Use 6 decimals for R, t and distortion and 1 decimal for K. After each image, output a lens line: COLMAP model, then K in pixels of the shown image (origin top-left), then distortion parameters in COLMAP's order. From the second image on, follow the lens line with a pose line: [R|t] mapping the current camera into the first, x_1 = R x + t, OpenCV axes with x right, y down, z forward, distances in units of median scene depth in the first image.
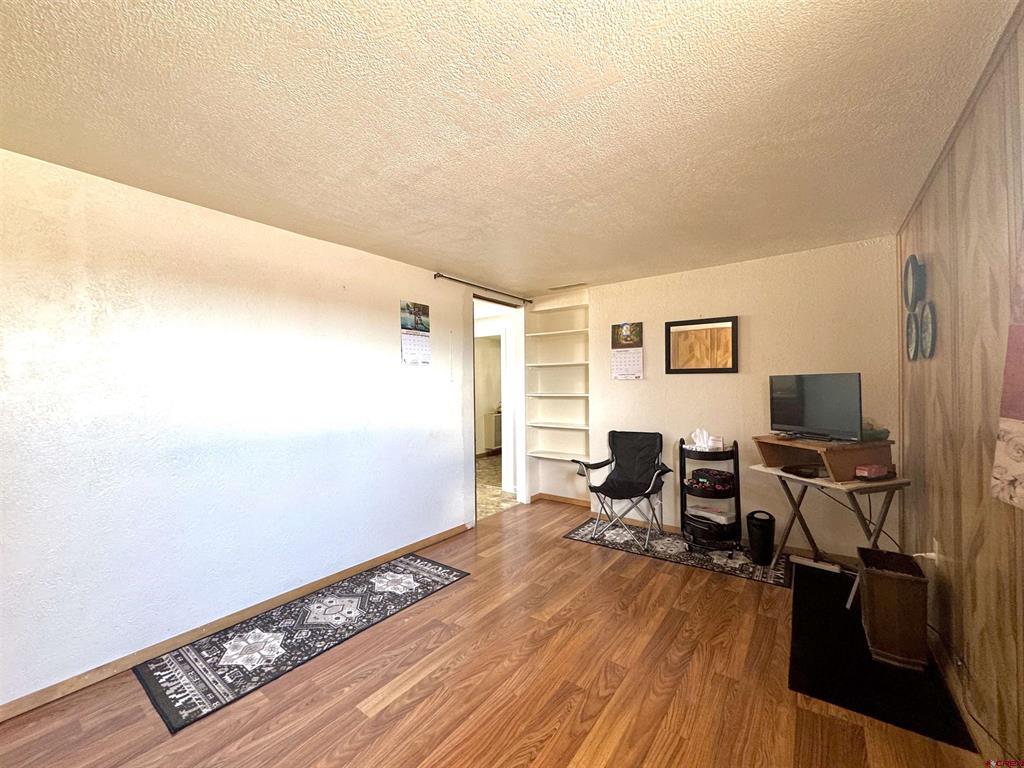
lens RADIAL K [[408.2, 0, 513.5], [0, 408.2, 381.6], [0, 0, 1]] dist [-0.002412, 0.000235]
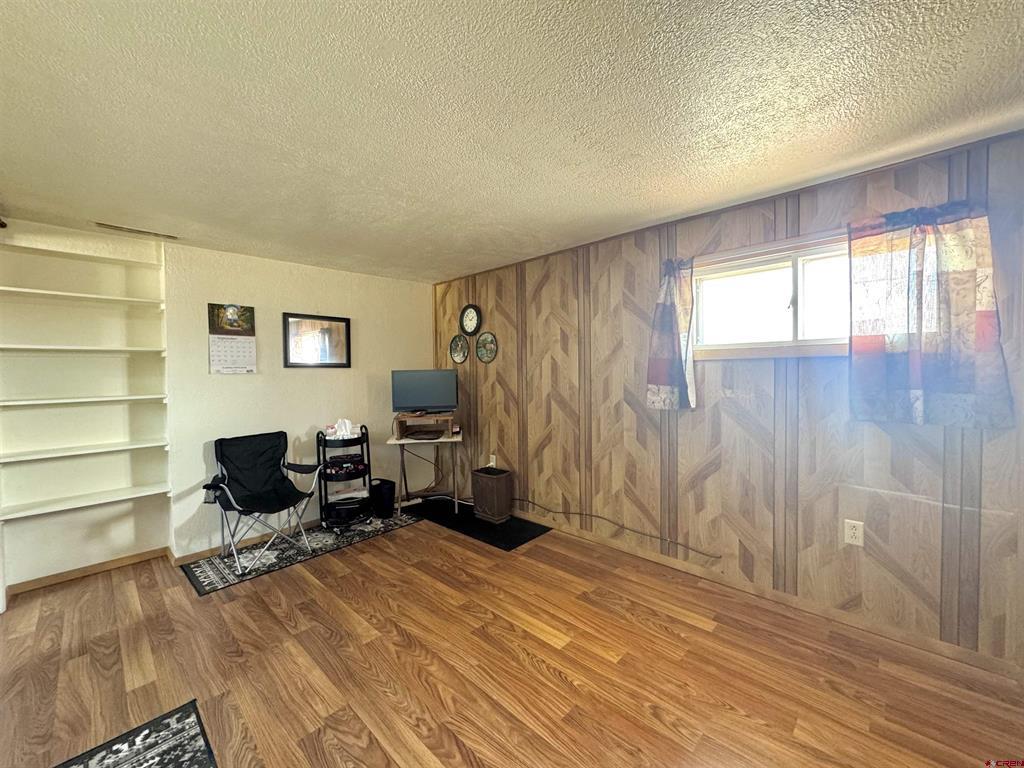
lens RADIAL K [[408.2, 0, 513.5], [0, 408.2, 381.6], [0, 0, 1]] dist [-0.002412, 0.000235]
pose [[0.127690, -0.020512, 0.991602, -0.594075], [0.007293, 0.999779, 0.019742, -0.001851], [-0.991787, 0.004710, 0.127811, 0.435773]]
